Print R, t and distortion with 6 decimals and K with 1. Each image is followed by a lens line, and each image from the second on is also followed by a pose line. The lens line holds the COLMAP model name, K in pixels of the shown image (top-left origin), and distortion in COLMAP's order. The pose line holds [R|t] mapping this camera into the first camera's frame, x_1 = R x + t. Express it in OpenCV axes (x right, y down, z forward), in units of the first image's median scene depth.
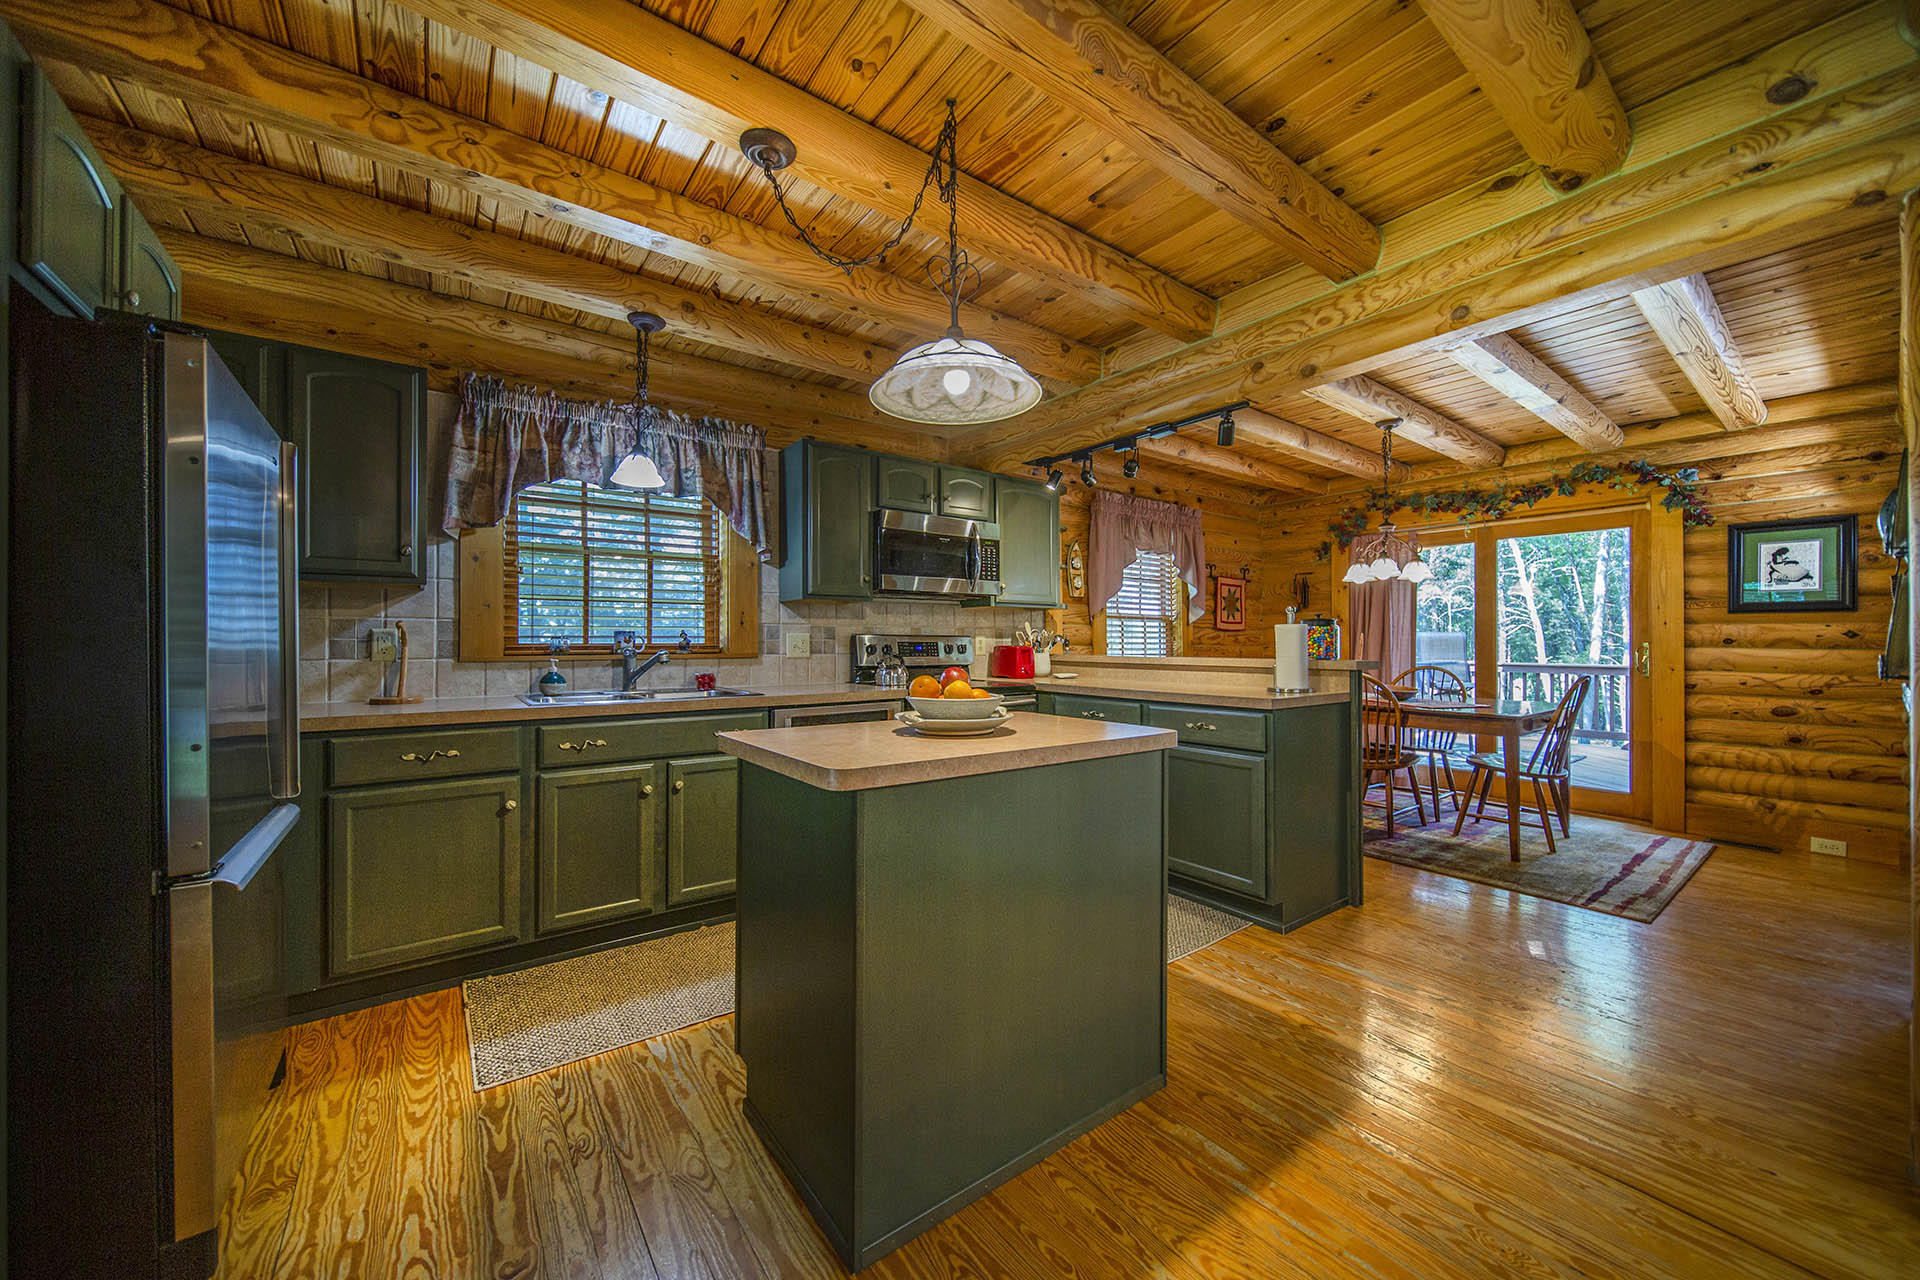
lens RADIAL K [[704.3, 0, 963.0], [0, 704.3, 638.3], [0, 0, 1]] dist [0.000232, 0.000042]
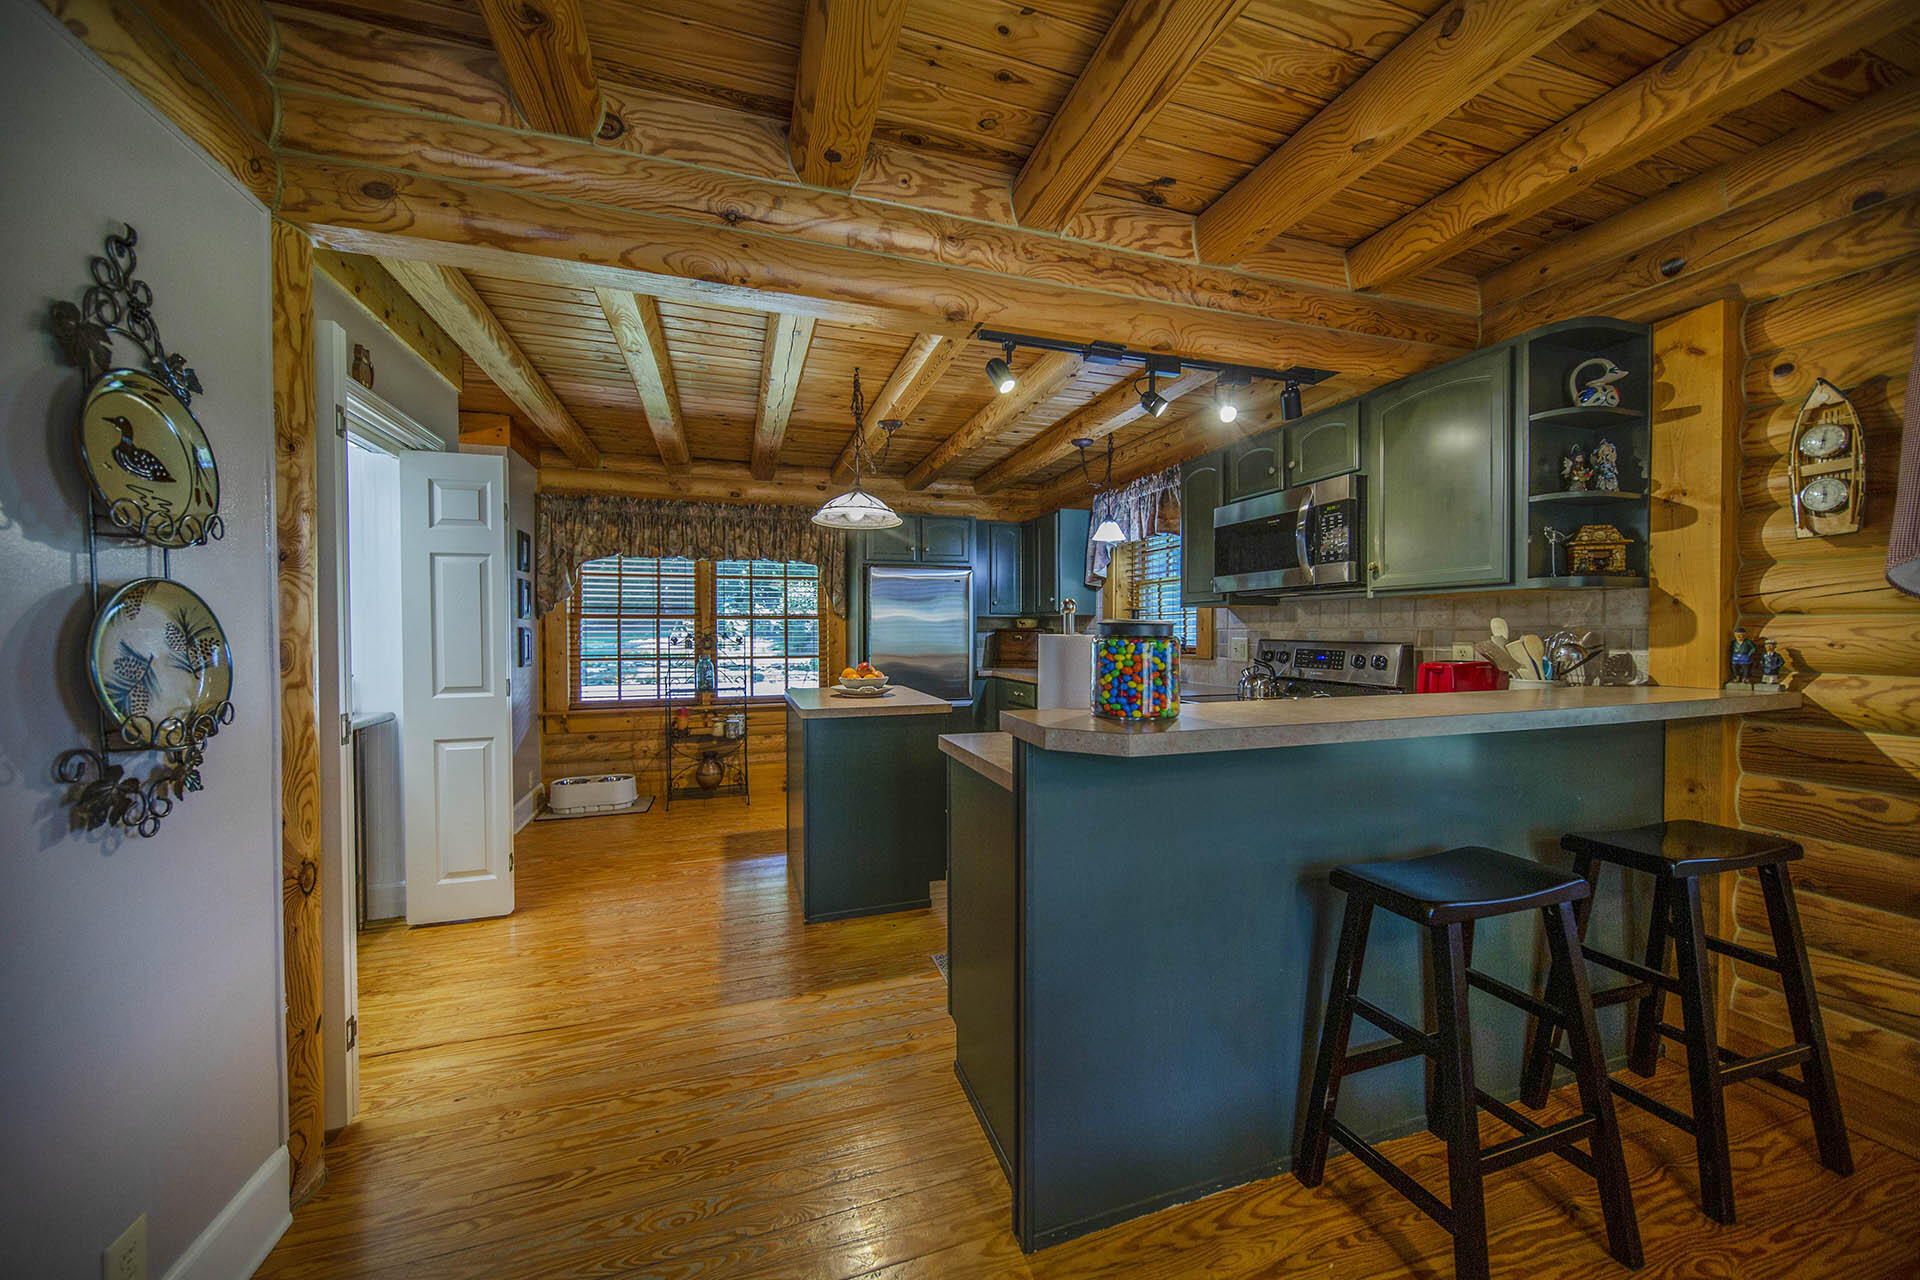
lens RADIAL K [[691.9, 0, 969.5], [0, 691.9, 641.9], [0, 0, 1]] dist [0.001299, -0.002117]
pose [[-0.312243, 0.017855, -0.949834, 1.053853], [0.009533, 0.999832, 0.015661, -0.026023], [0.949954, -0.004165, -0.312361, 1.175189]]
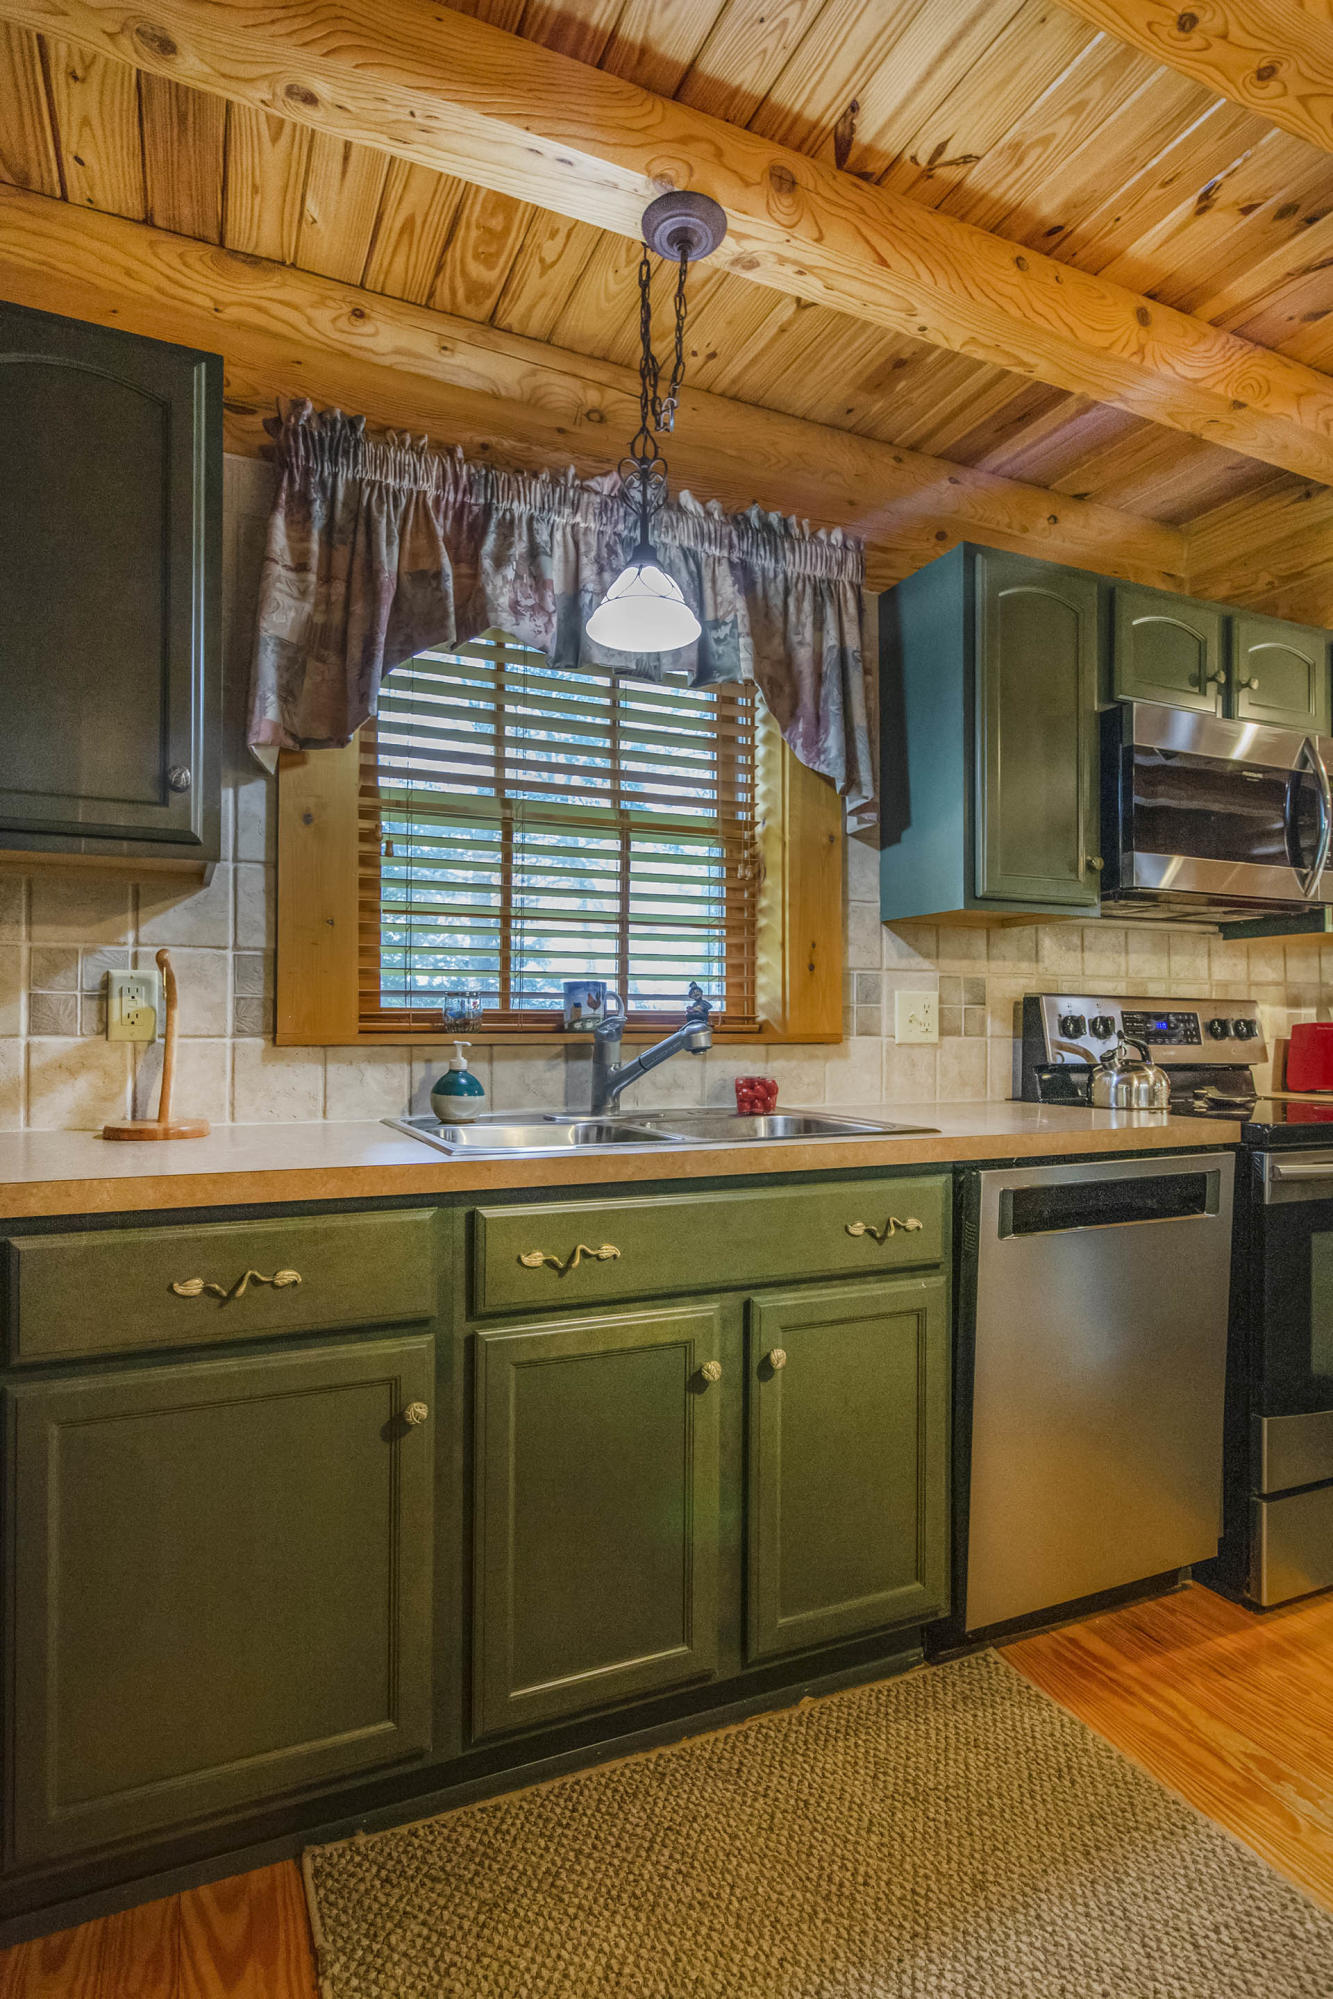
lens RADIAL K [[1049.7, 0, 663.2], [0, 1049.7, 1020.5], [0, 0, 1]] dist [-0.000104, 0.000042]
pose [[0.976441, 0.002016, -0.215773, -0.309035], [-0.002826, 0.999990, -0.003450, 0.018482], [0.215764, 0.003978, 0.976437, 0.373507]]
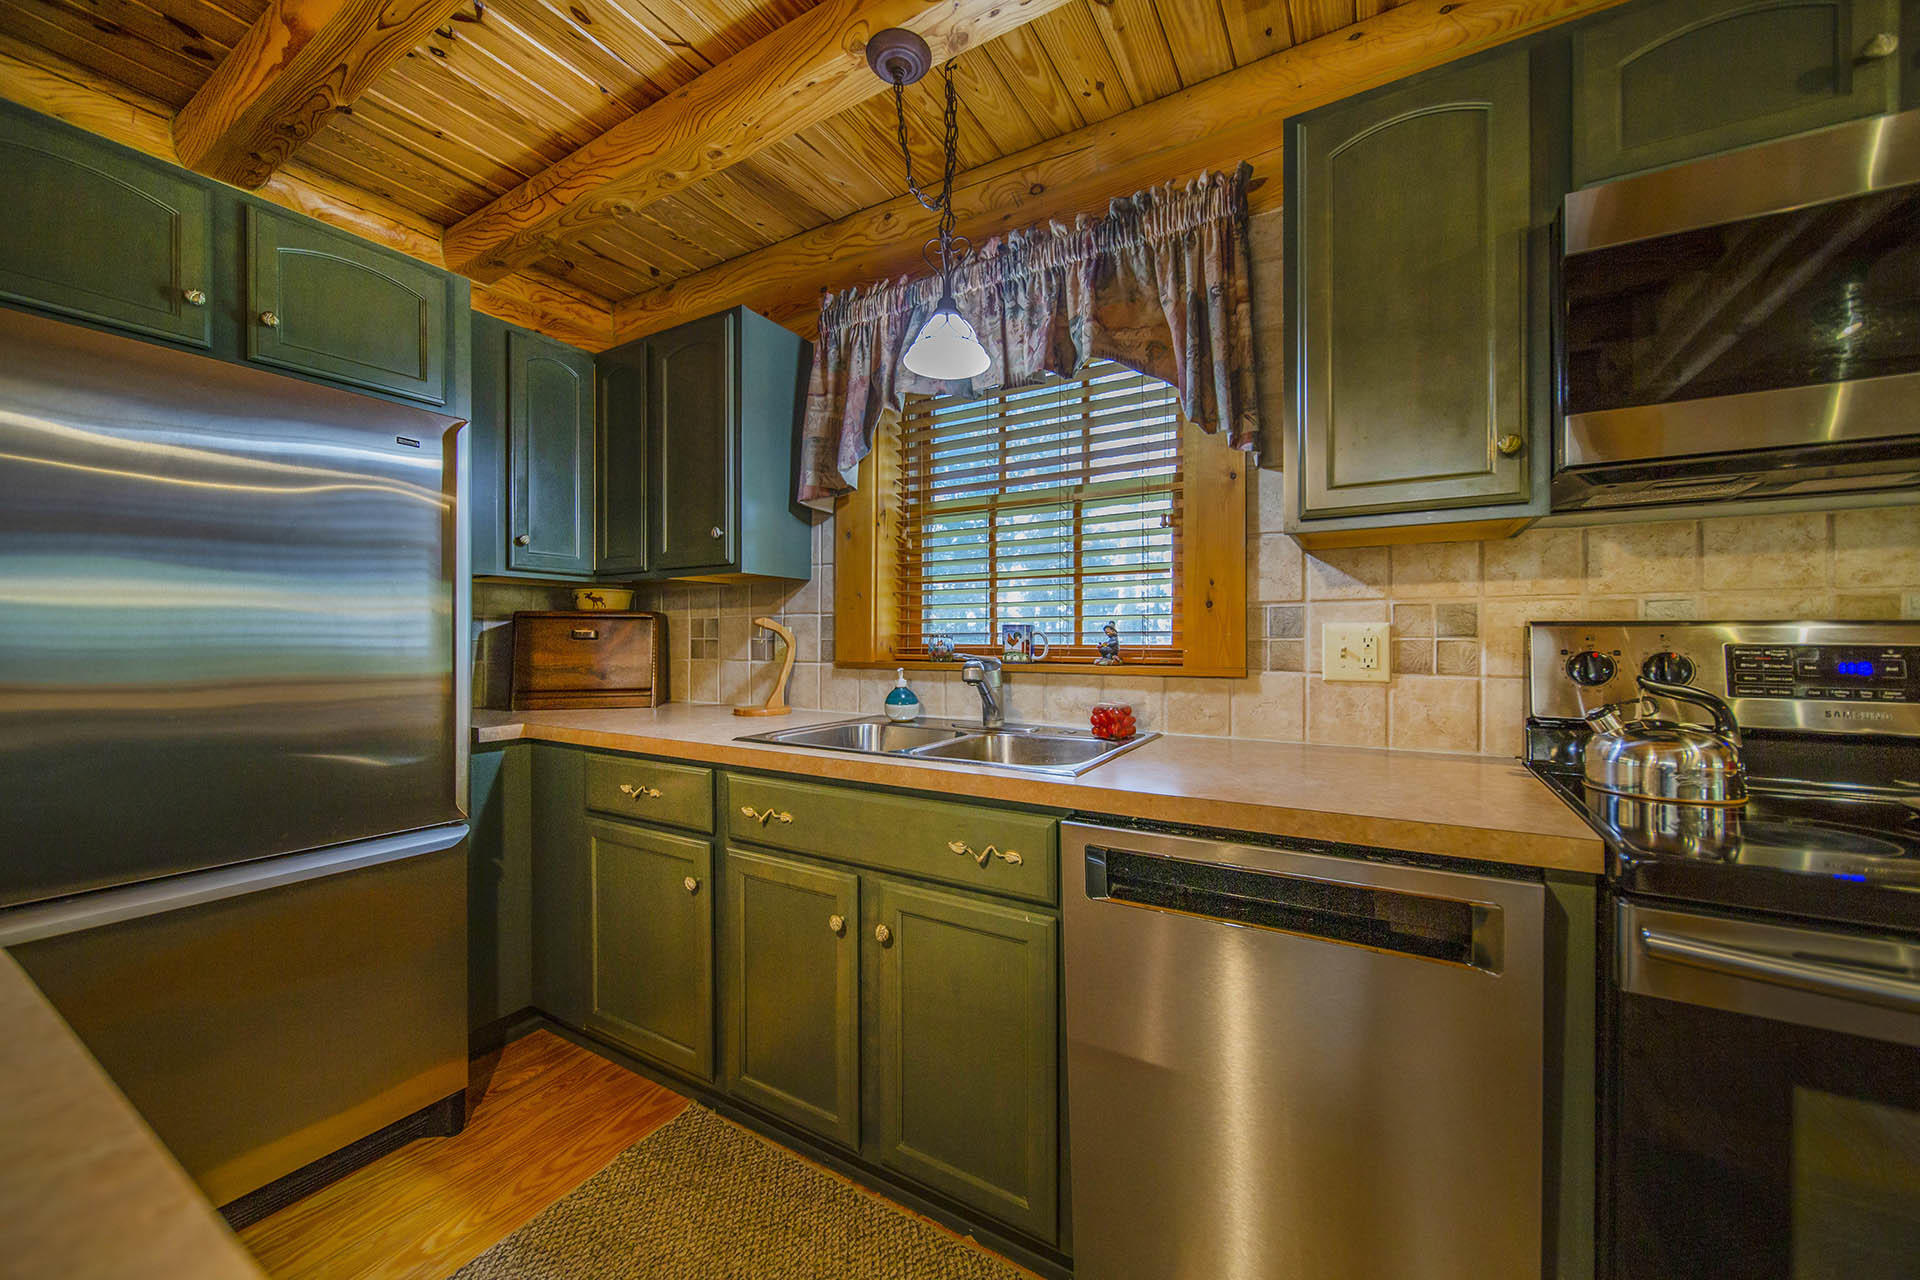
lens RADIAL K [[704.3, 0, 963.0], [0, 704.3, 638.3], [0, 0, 1]] dist [0.000232, 0.000042]
pose [[0.384924, 0.001282, -0.922947, 0.071513], [0.006342, 0.999972, 0.004033, -0.001453], [0.922927, -0.007406, 0.384905, 0.786790]]
